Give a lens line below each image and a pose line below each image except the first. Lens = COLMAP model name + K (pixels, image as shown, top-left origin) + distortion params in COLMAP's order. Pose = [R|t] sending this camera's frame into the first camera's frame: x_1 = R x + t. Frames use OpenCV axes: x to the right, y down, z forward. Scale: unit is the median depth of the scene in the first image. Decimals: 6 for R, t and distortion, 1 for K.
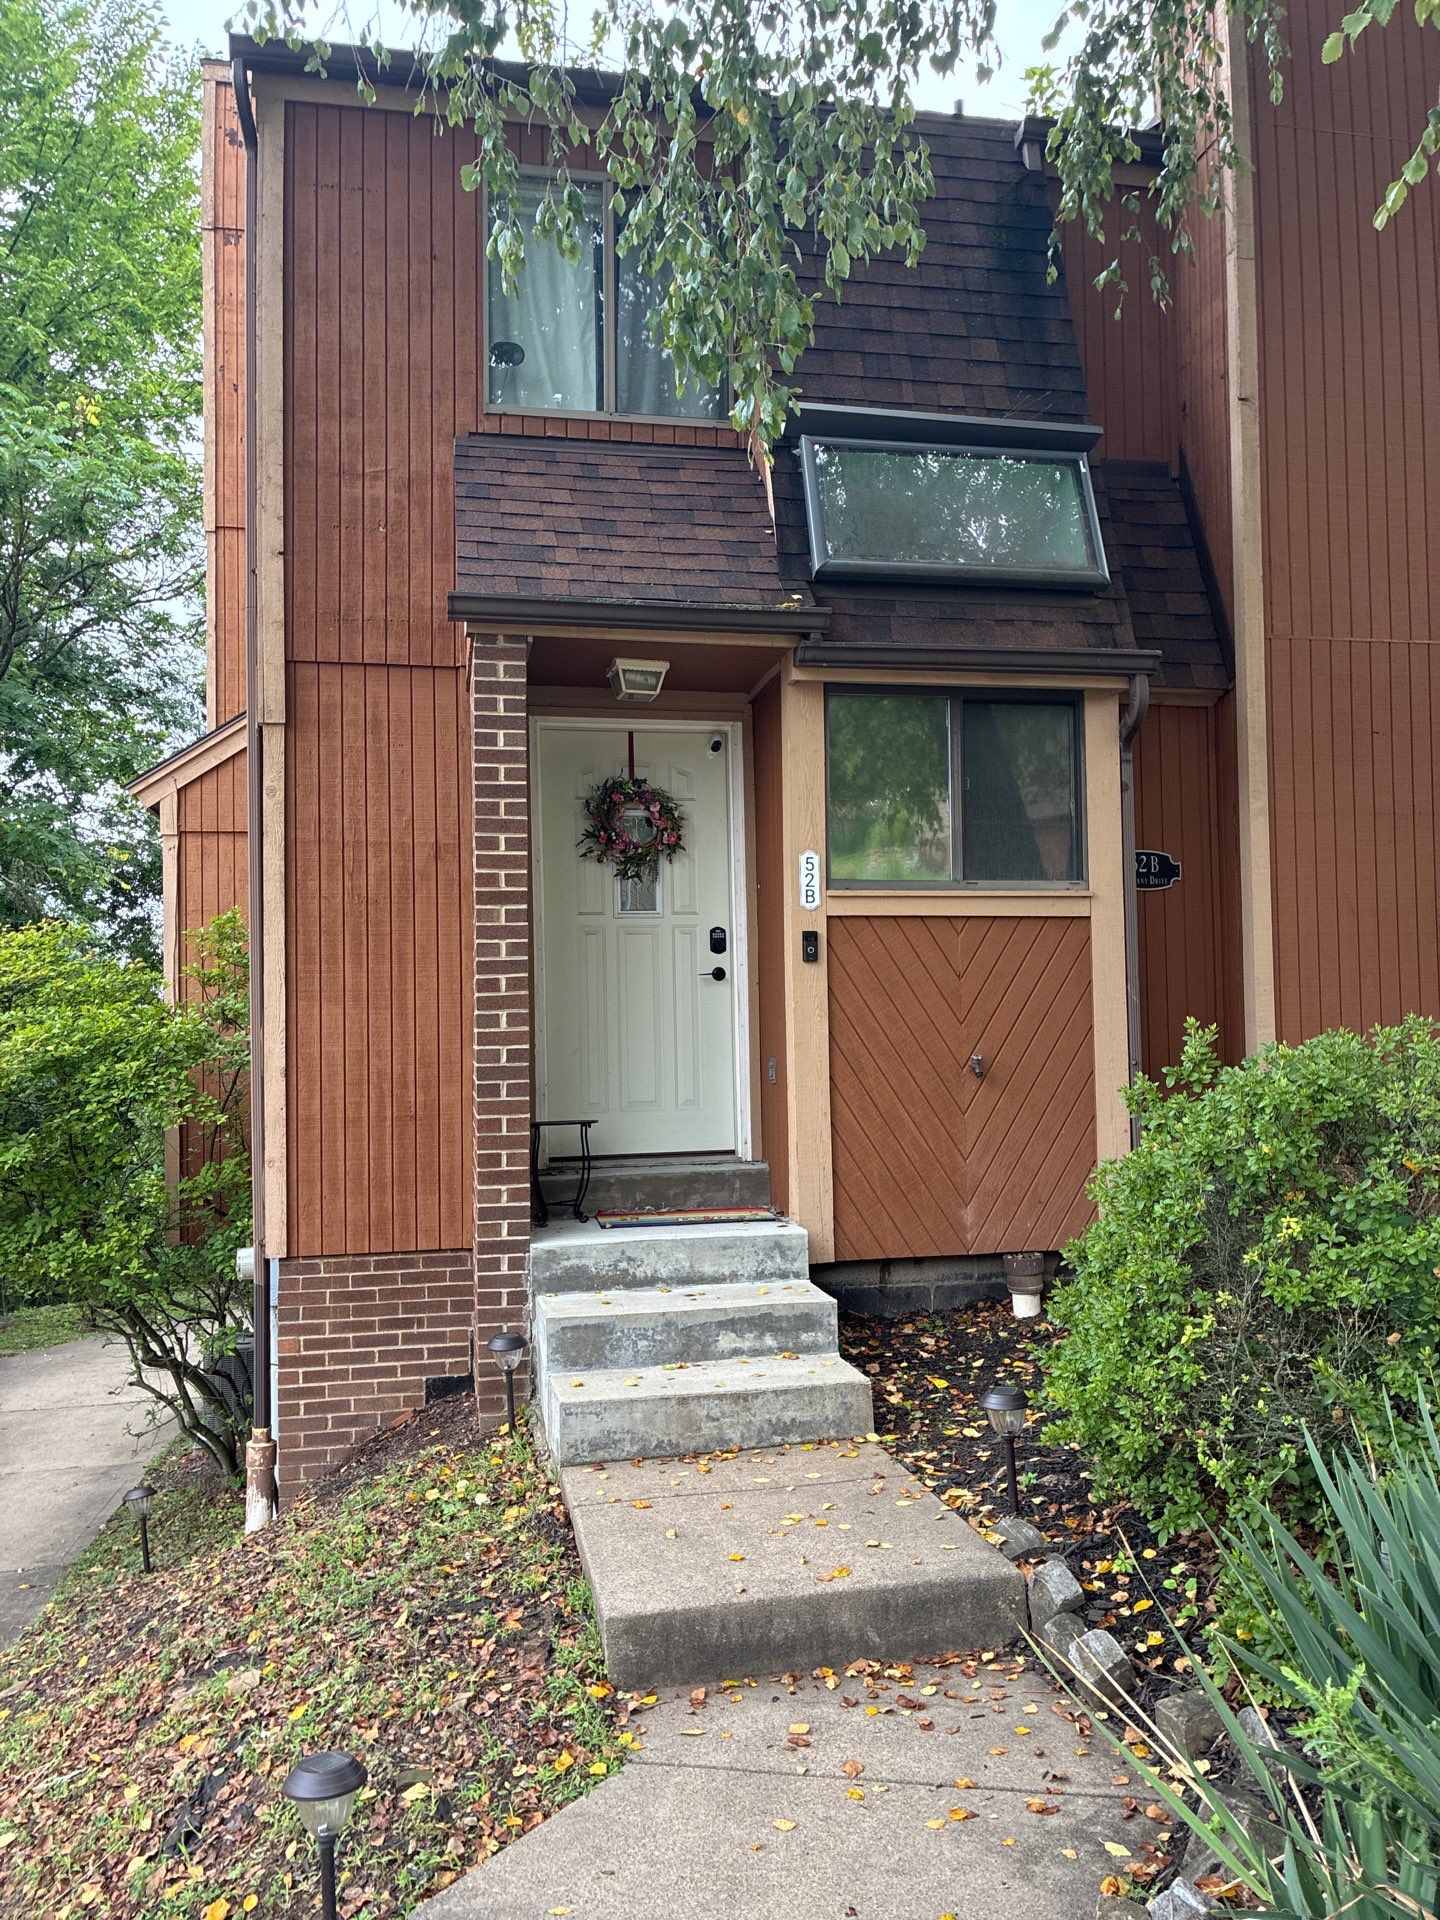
lens RADIAL K [[1441.9, 0, 701.0], [0, 1441.9, 967.2], [0, 0, 1]] dist [0.054203, -0.078344]
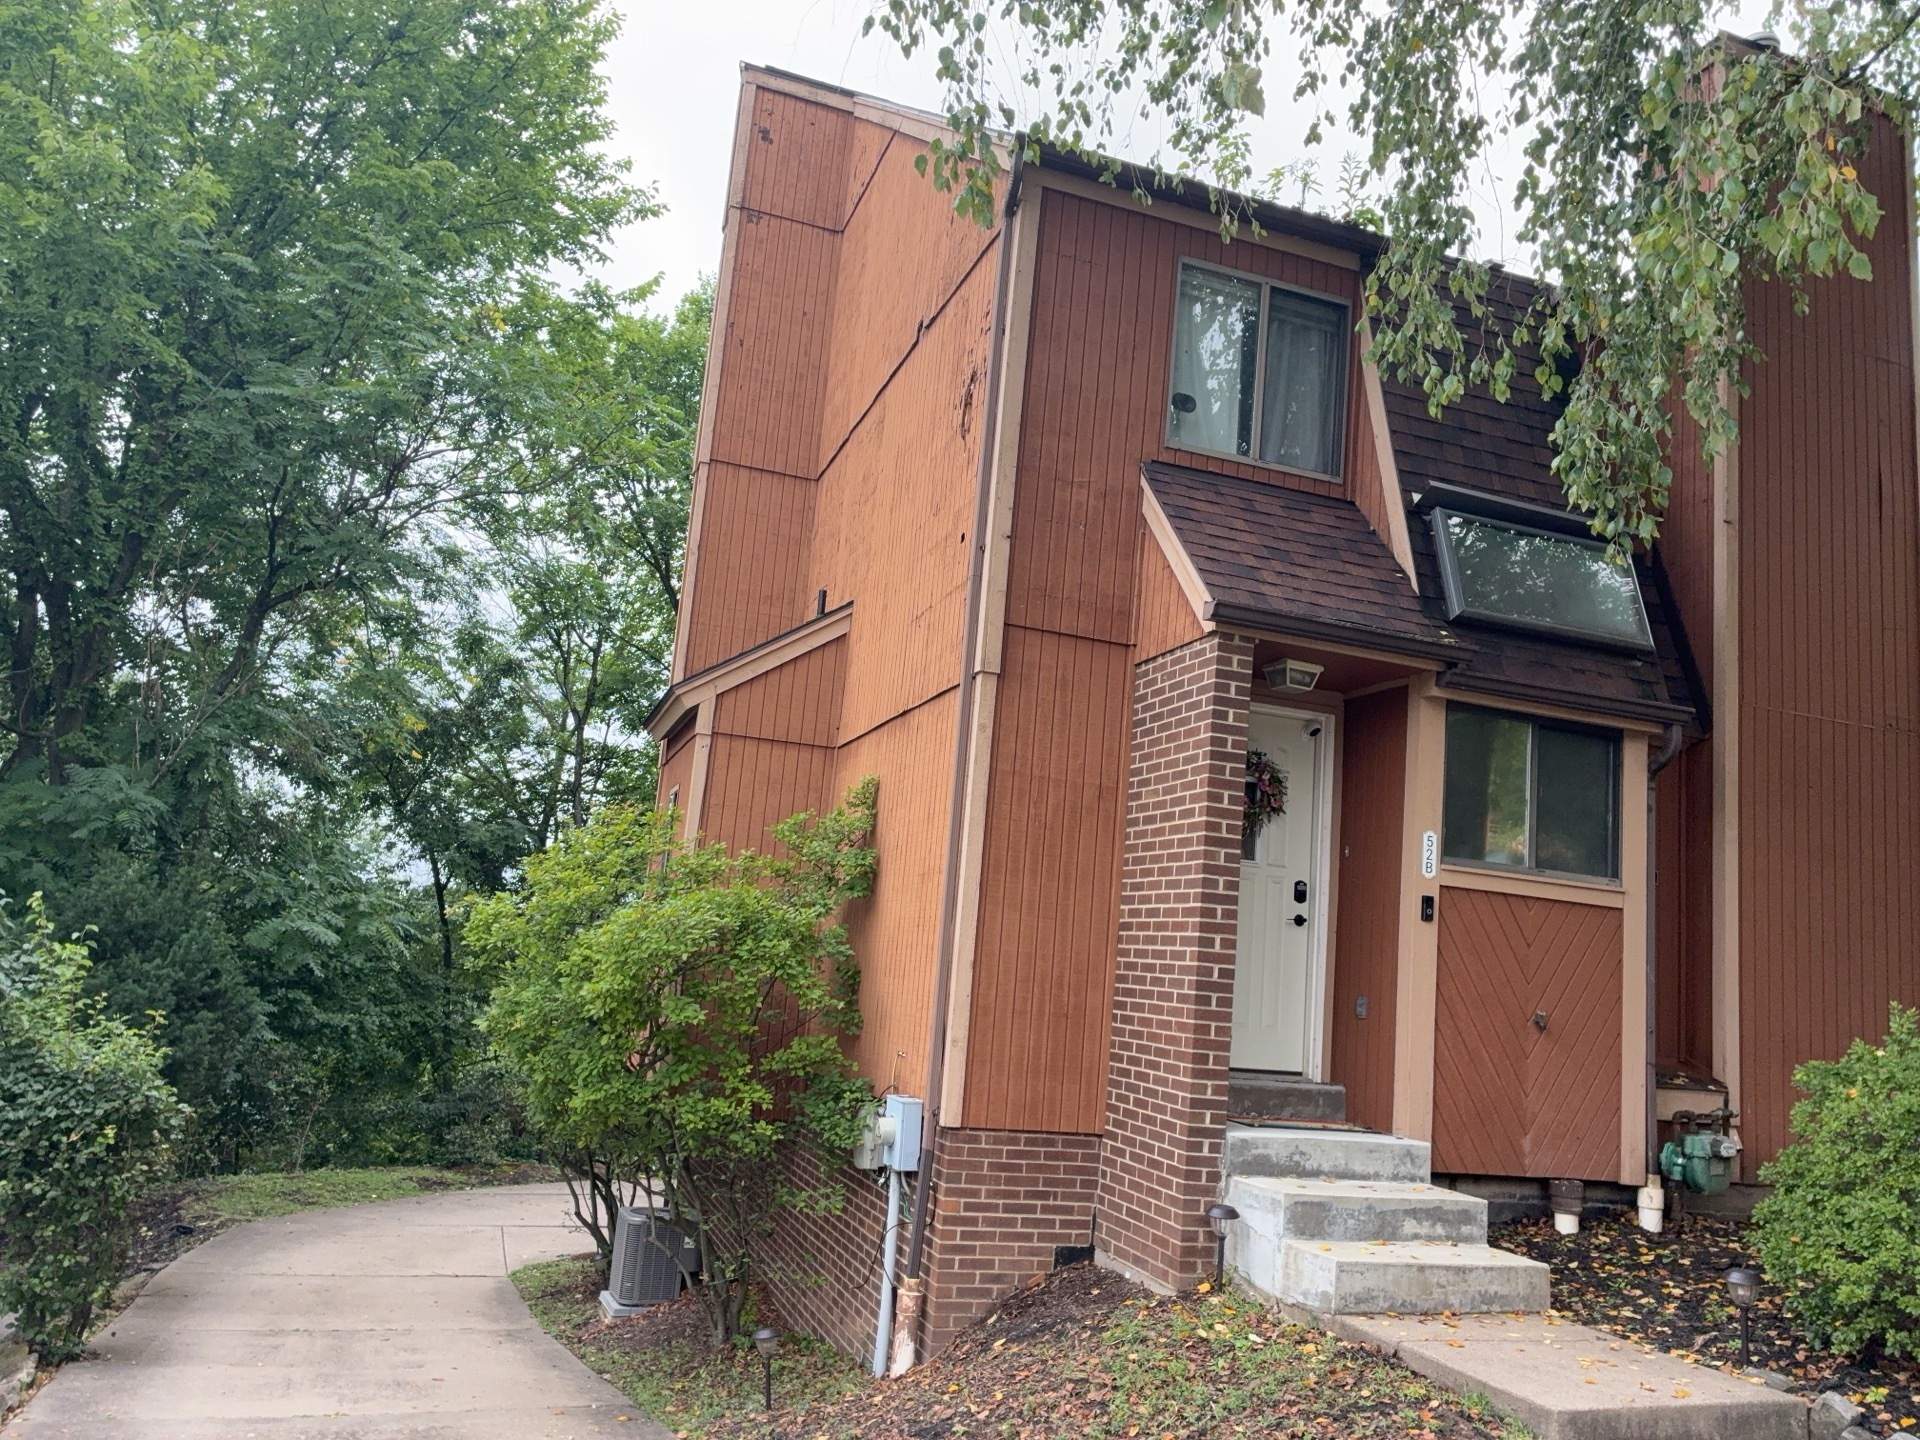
lens RADIAL K [[1441.9, 0, 960.0], [0, 1441.9, 720.0], [0, 0, 1]] dist [0.054203, -0.078344]
pose [[0.984000, 0.125170, 0.126795, -0.483928], [-0.108774, 0.985675, -0.128894, 0.029332], [-0.141112, 0.113039, 0.983519, -0.179266]]
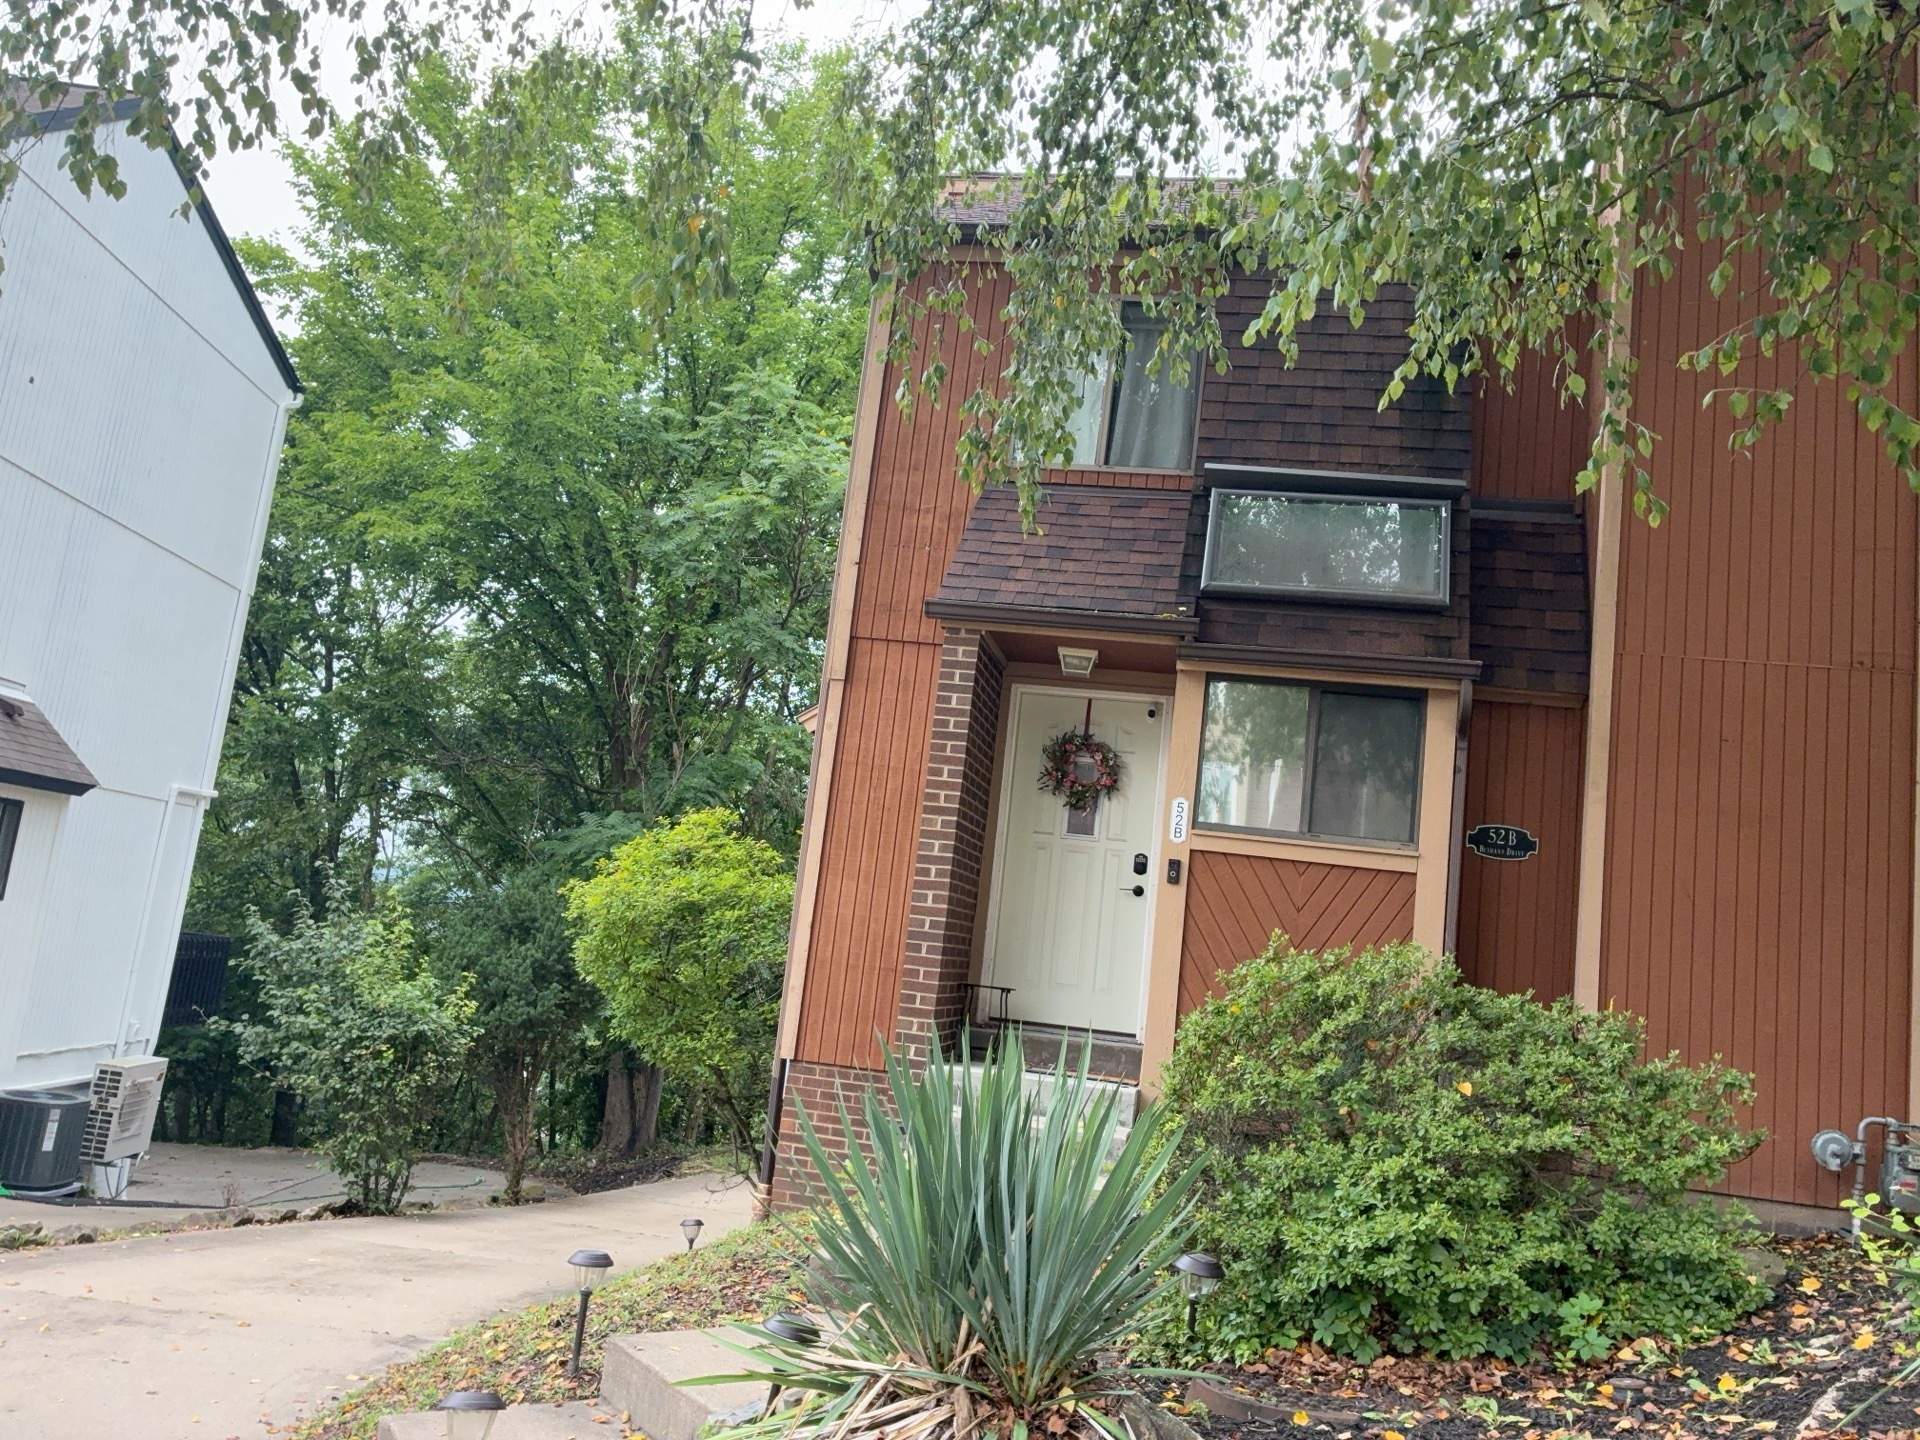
lens RADIAL K [[1441.9, 0, 960.0], [0, 1441.9, 720.0], [0, 0, 1]] dist [0.054203, -0.078344]
pose [[0.932117, 0.065098, -0.356258, 0.341387], [-0.111289, 0.987602, -0.110716, 0.015842], [0.344634, 0.142848, 0.927805, -0.282693]]
